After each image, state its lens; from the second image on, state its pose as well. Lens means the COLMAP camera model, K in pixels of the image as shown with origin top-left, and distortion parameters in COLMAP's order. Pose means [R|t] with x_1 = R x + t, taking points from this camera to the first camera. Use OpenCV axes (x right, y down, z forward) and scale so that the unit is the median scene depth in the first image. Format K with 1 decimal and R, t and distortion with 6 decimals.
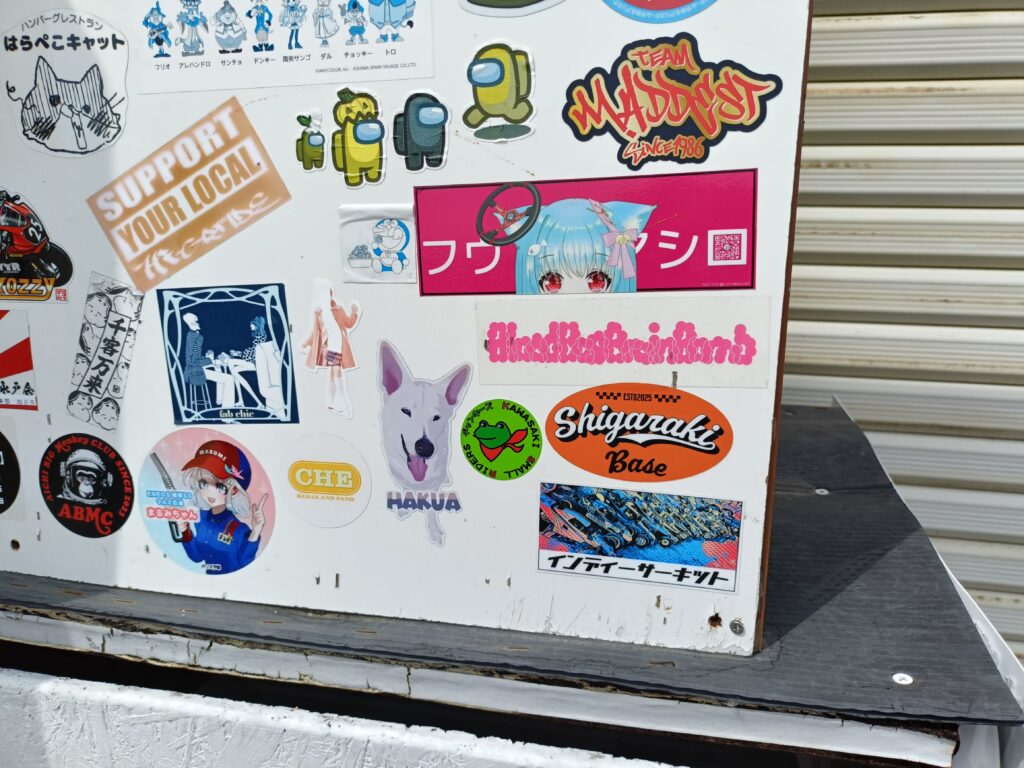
lens RADIAL K [[758.9, 0, 514.2], [0, 758.9, 379.0], [0, 0, 1]] dist [0.010534, -0.002042]
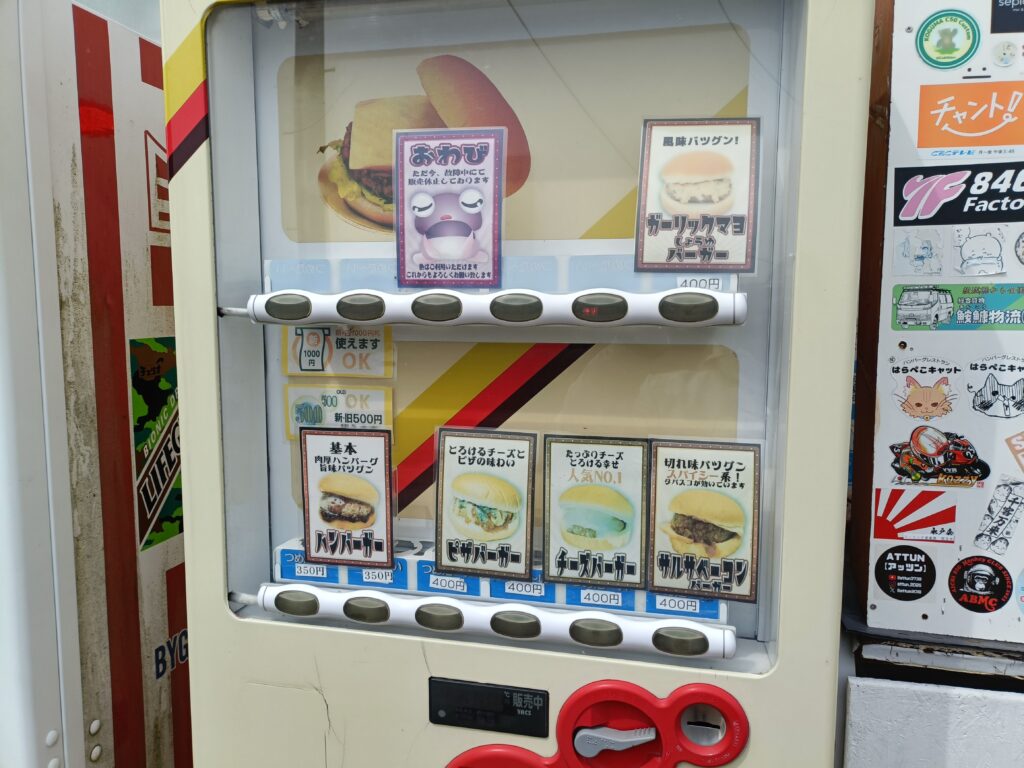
lens RADIAL K [[758.9, 0, 505.0], [0, 758.9, 393.6], [0, 0, 1]] dist [0.010534, -0.002042]
pose [[0.999726, 0.017684, -0.015327, -1.805565], [-0.020015, 0.985503, -0.168471, 0.015668], [0.012126, 0.168732, 0.985587, -1.021547]]
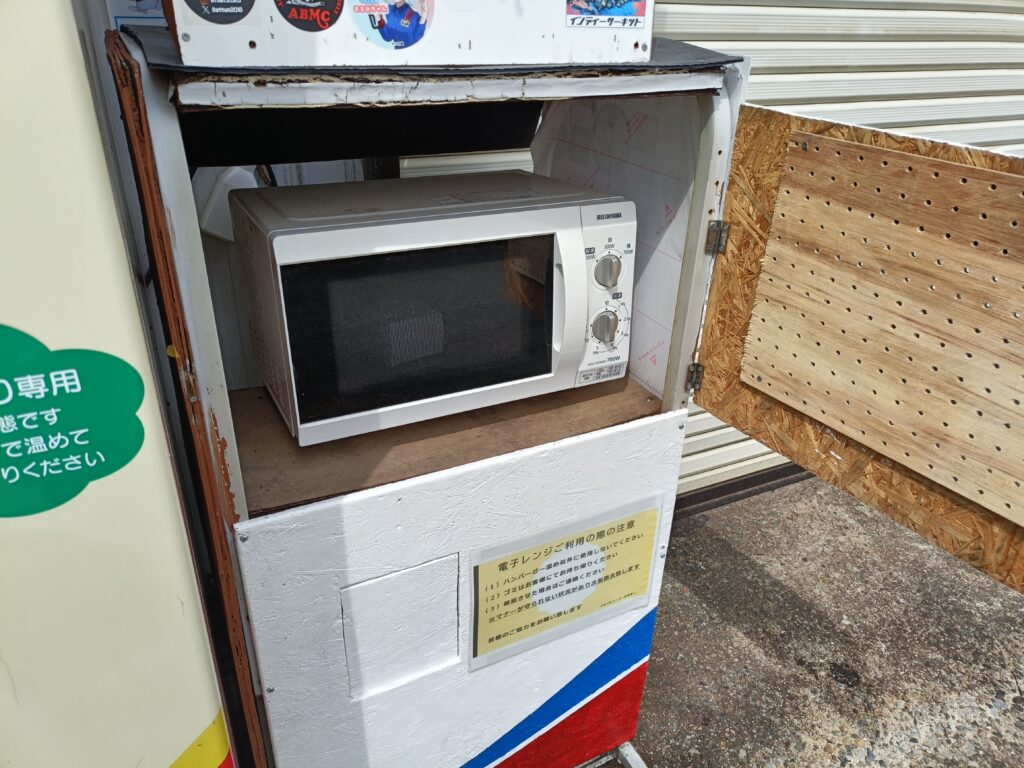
lens RADIAL K [[758.9, 0, 509.7], [0, 758.9, 387.2], [0, 0, 1]] dist [0.010534, -0.002042]
pose [[0.784521, -0.261189, 0.562412, -1.367476], [0.139269, 0.958011, 0.250639, 0.596396], [-0.604261, -0.118305, 0.787954, -0.567813]]
